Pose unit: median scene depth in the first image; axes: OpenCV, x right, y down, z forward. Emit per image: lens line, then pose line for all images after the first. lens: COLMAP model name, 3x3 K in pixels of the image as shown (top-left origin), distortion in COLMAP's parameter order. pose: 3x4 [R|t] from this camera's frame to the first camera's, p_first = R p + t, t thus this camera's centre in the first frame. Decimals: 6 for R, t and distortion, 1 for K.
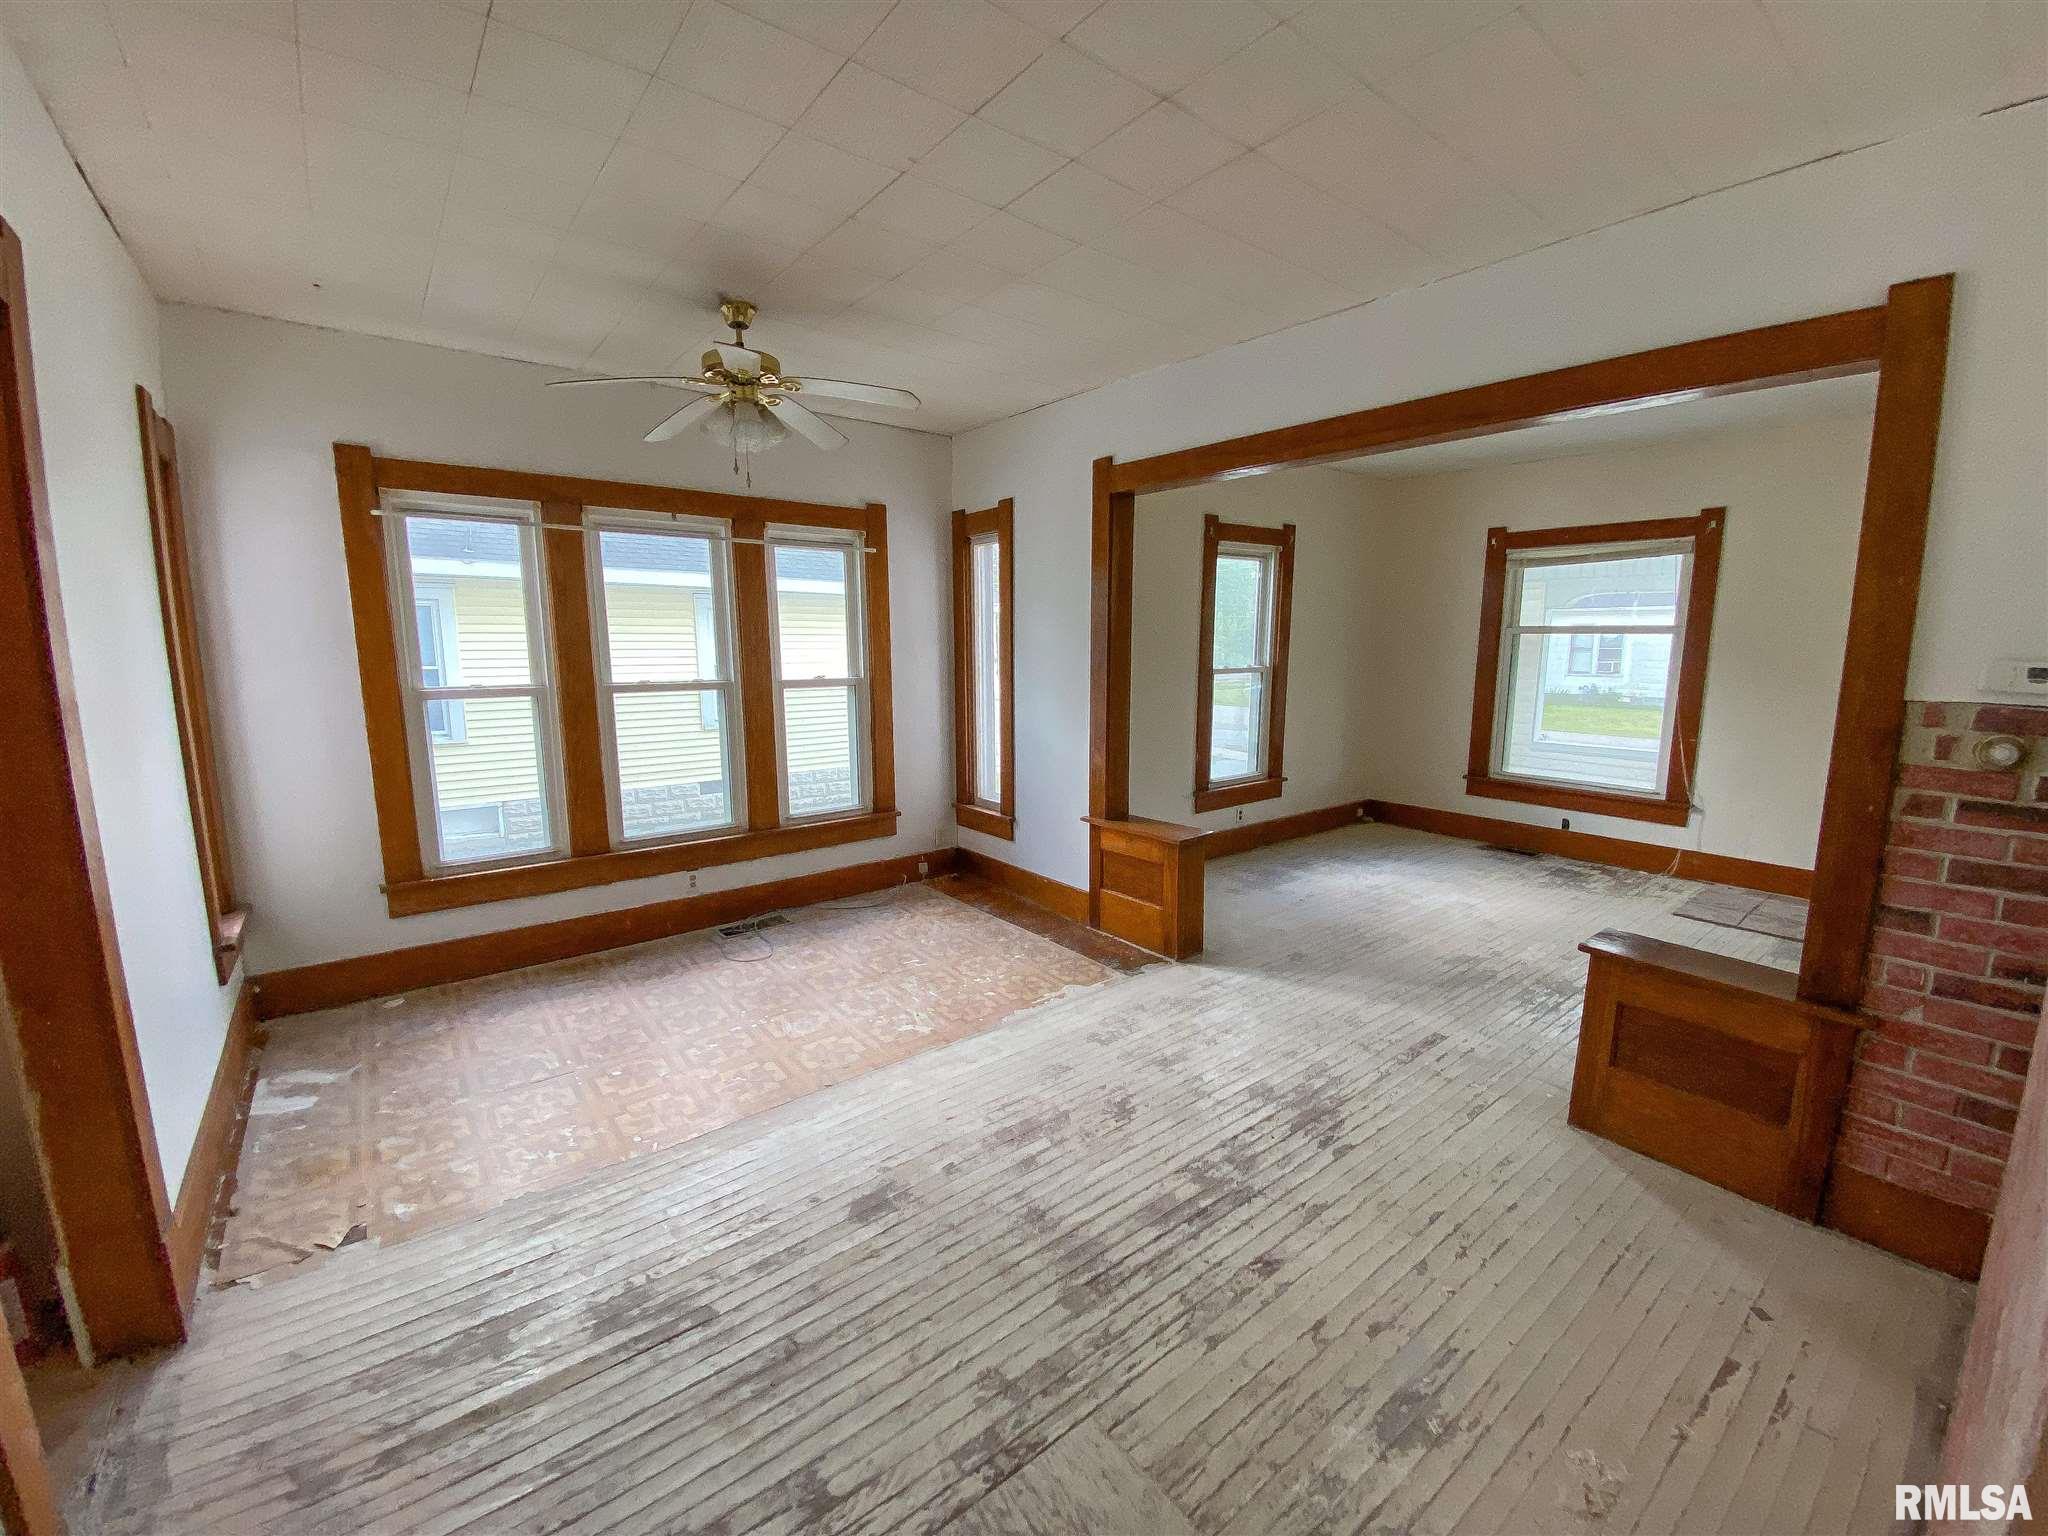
lens RADIAL K [[826.4, 0, 1023.8], [0, 826.4, 771.4], [0, 0, 1]] dist [0.031771, -0.027217]
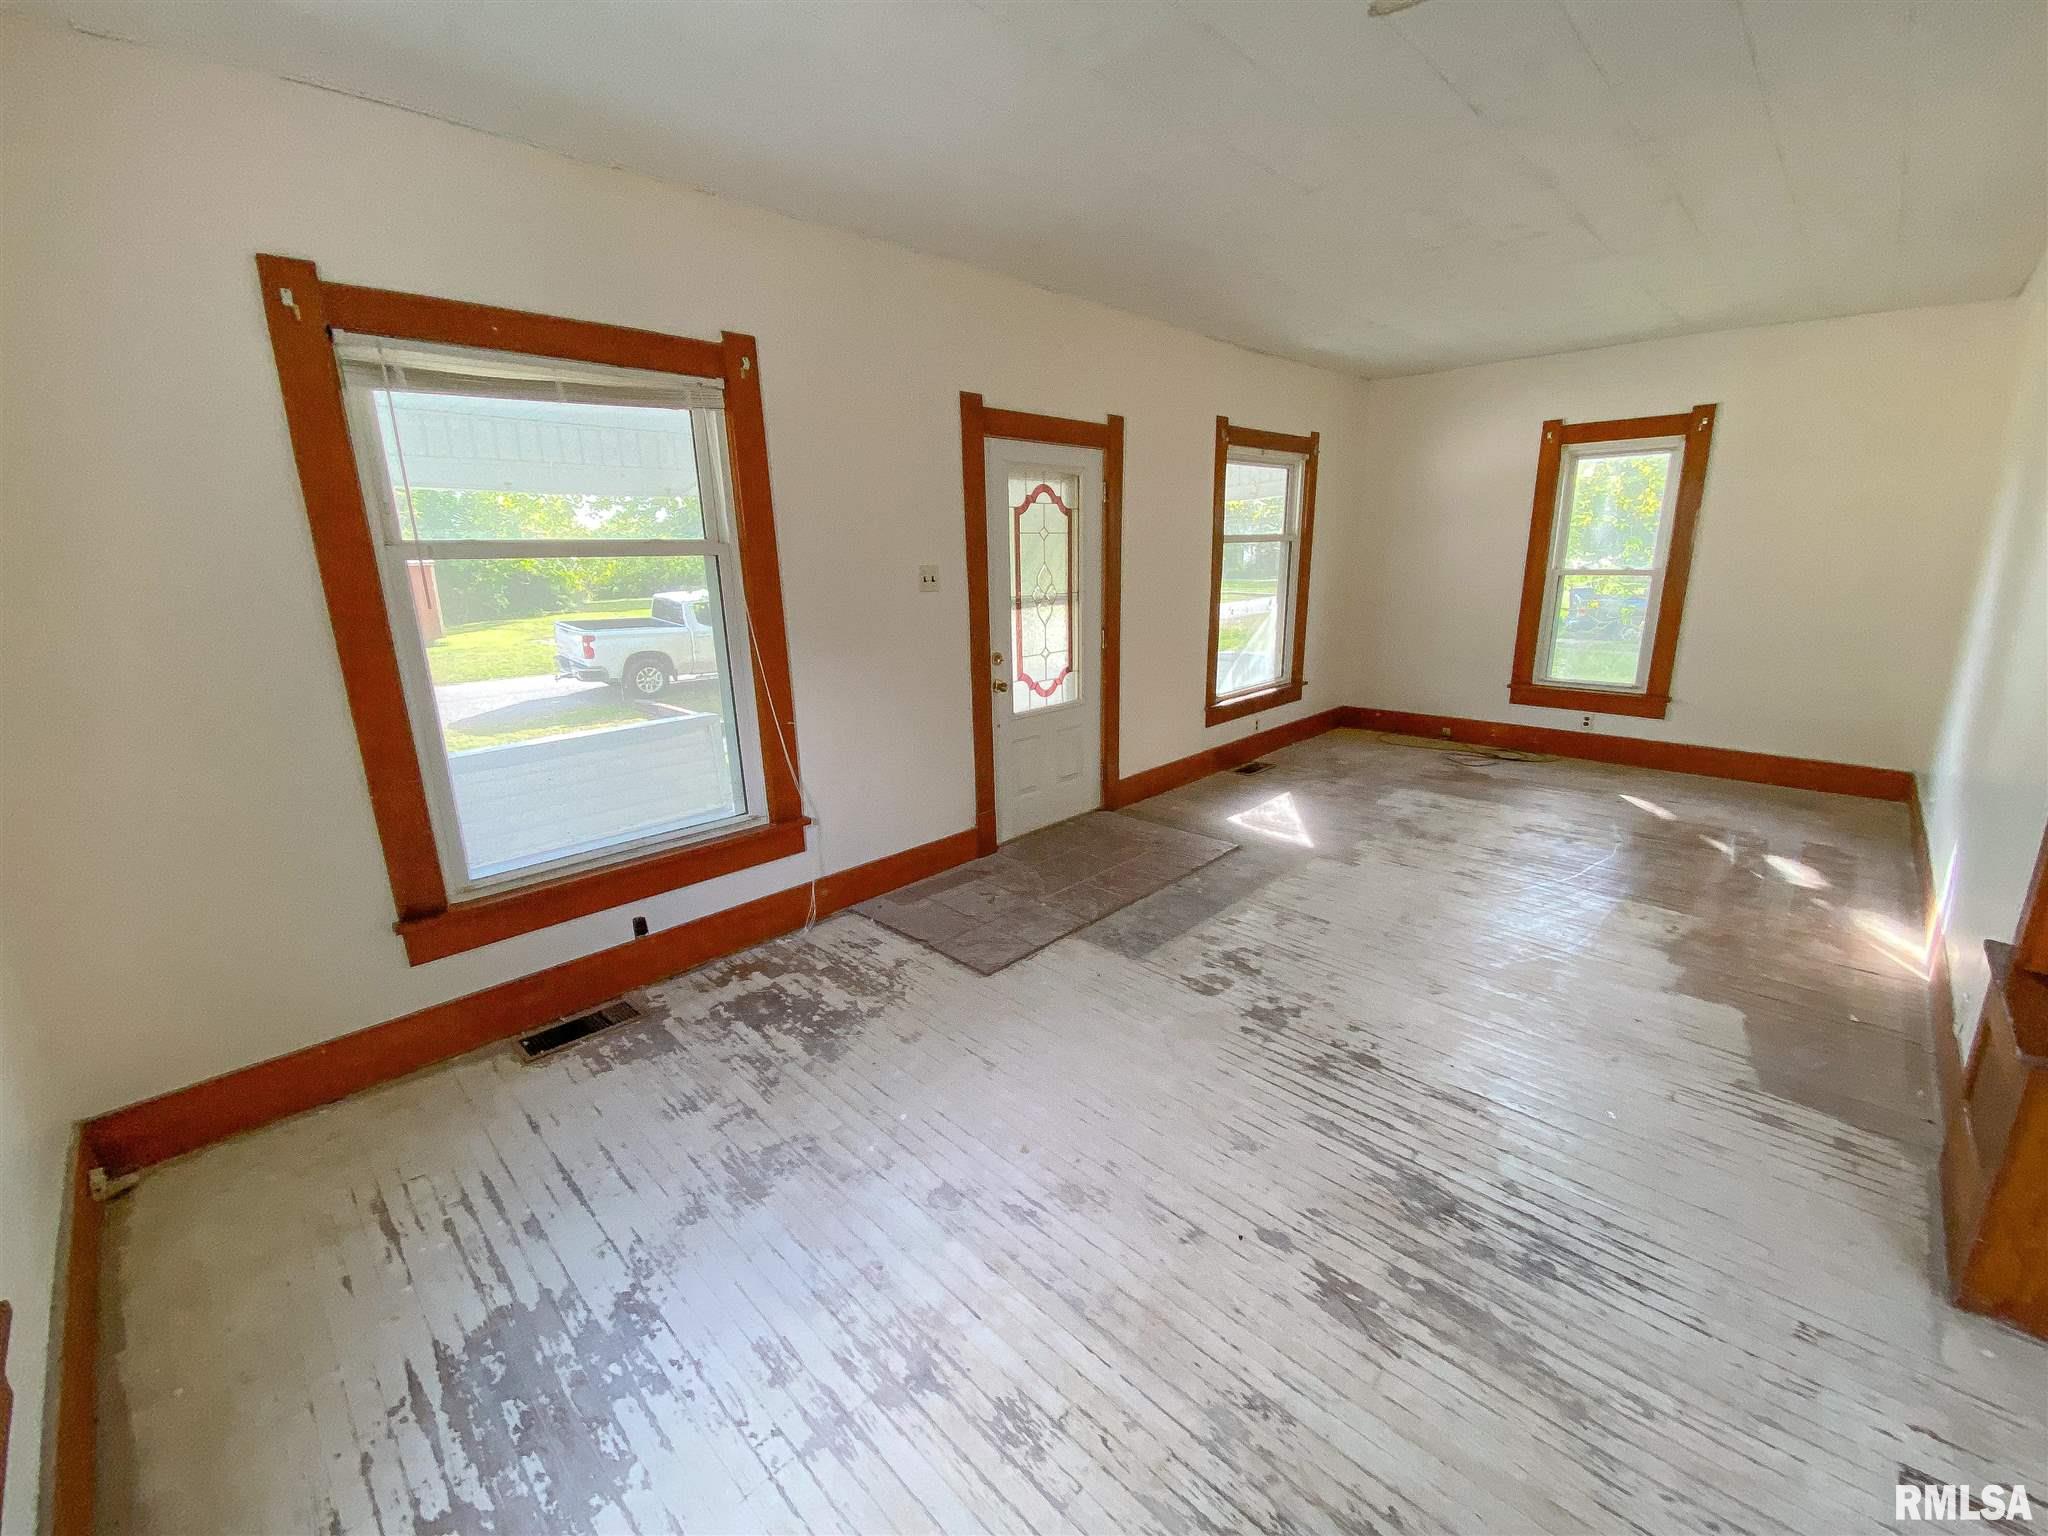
lens RADIAL K [[826.4, 0, 1023.8], [0, 826.4, 771.4], [0, 0, 1]] dist [0.031771, -0.027217]
pose [[-0.129733, -0.252085, 0.958970, 0.217803], [0.178601, 0.945383, 0.272675, -0.201274], [-0.975331, 0.206648, -0.077625, 1.223328]]
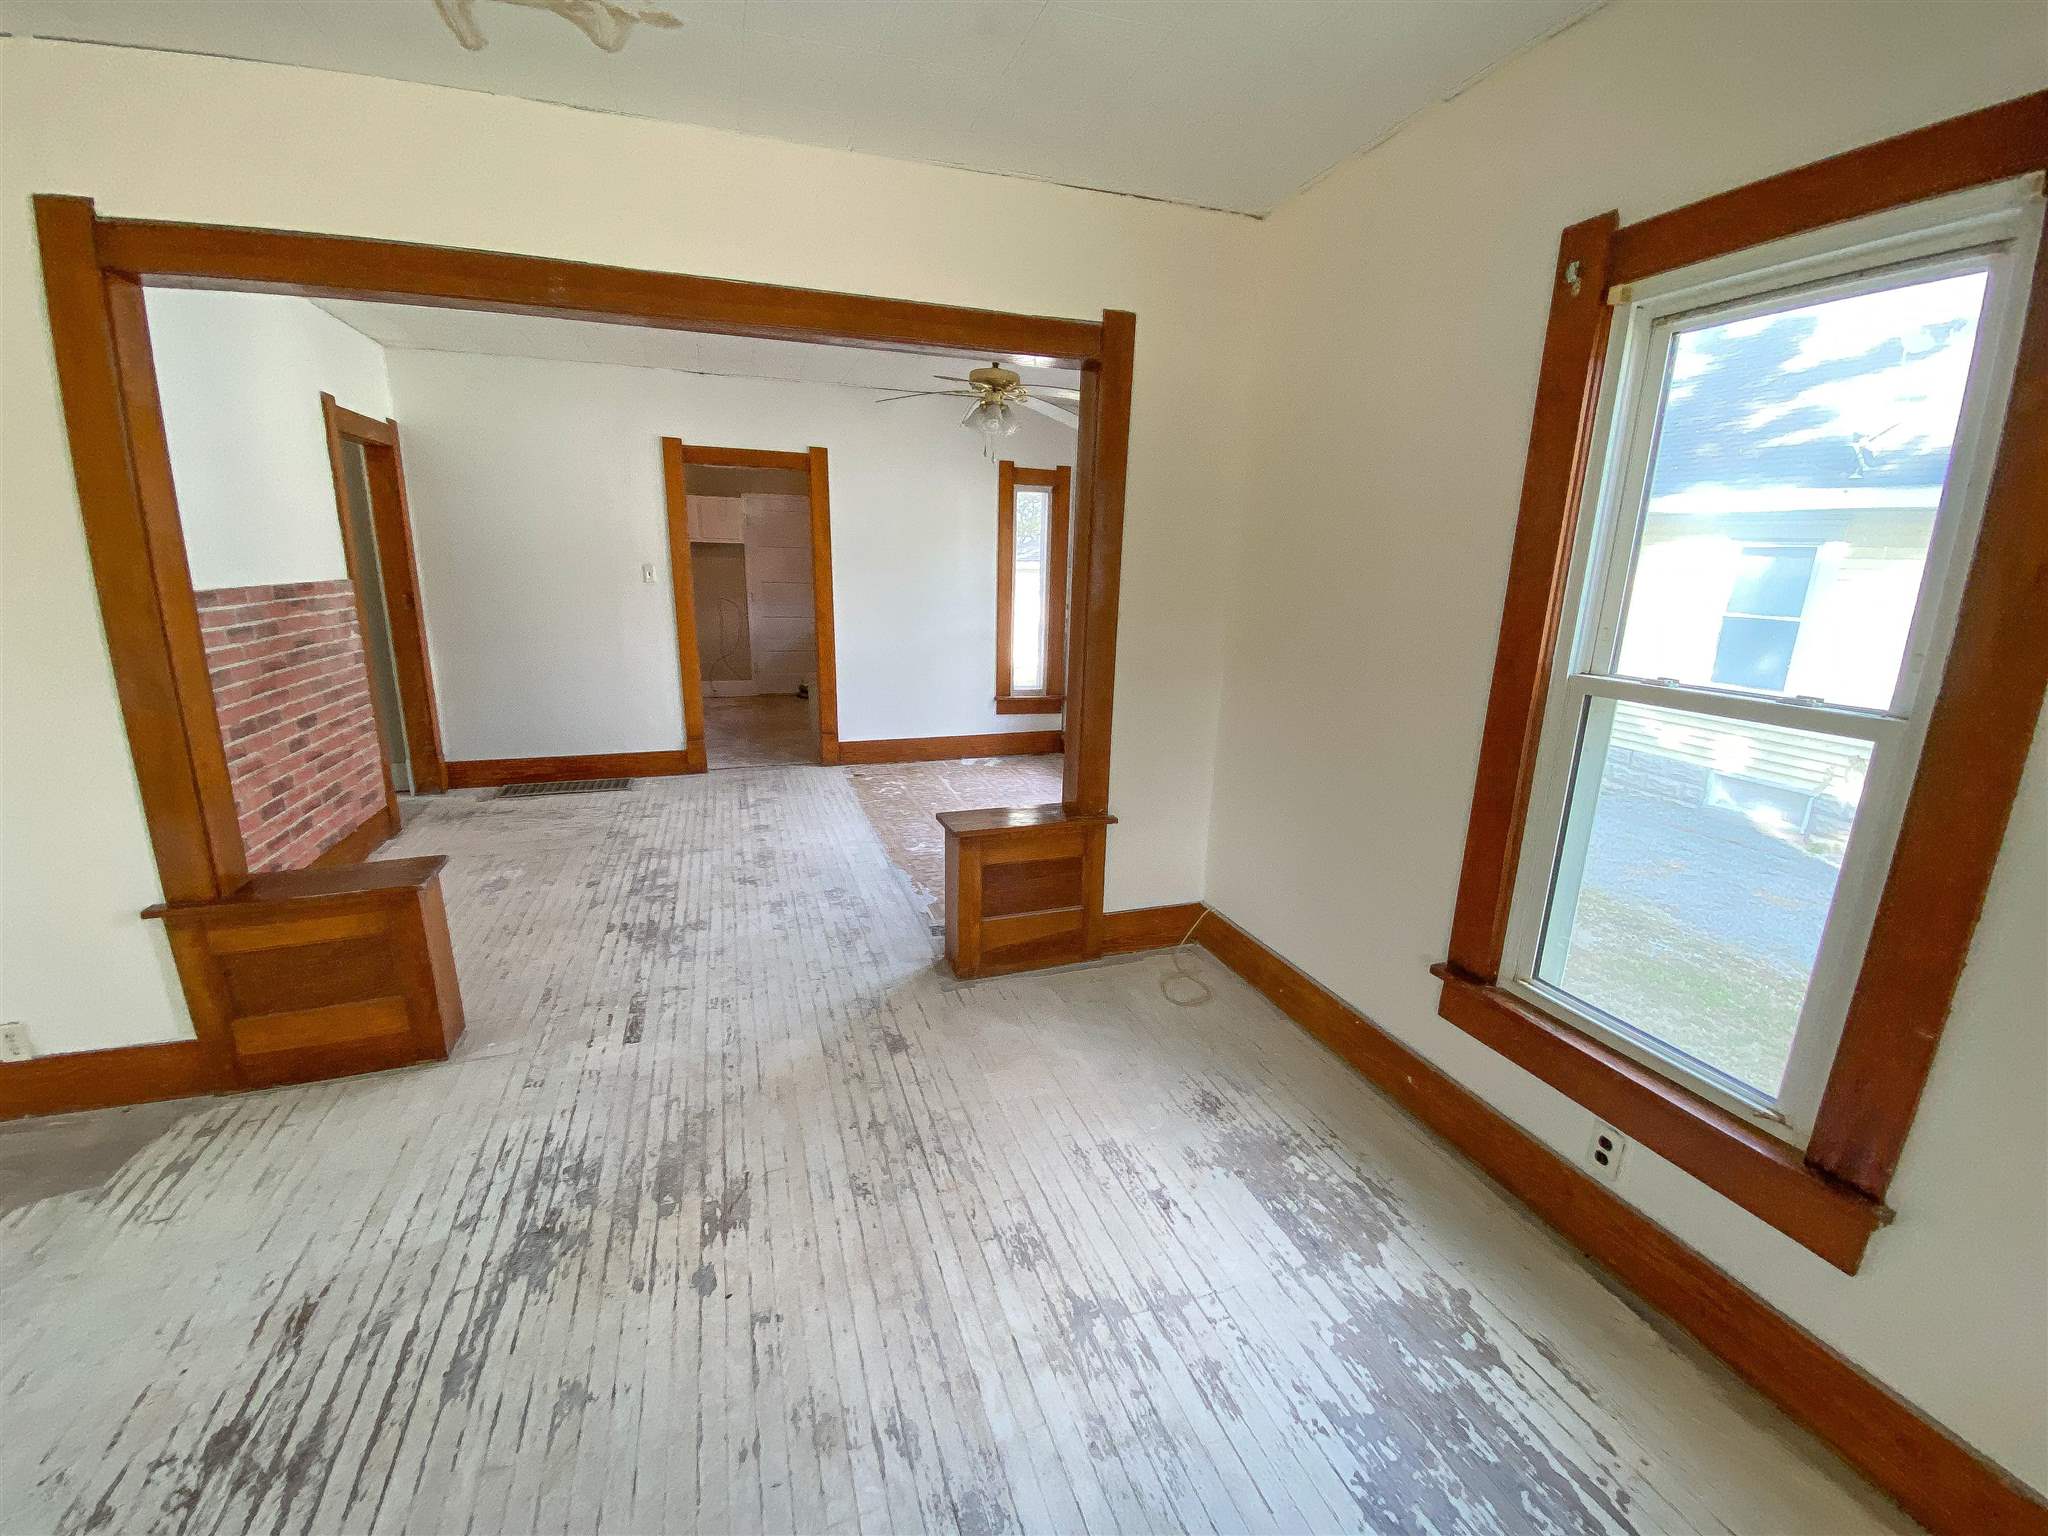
lens RADIAL K [[826.4, 0, 1023.8], [0, 826.4, 771.4], [0, 0, 1]] dist [0.031771, -0.027217]
pose [[-0.320758, 0.225623, -0.919896, 0.945051], [-0.172662, 0.941011, 0.291007, -0.221881], [0.931291, 0.252174, -0.262880, 1.322350]]
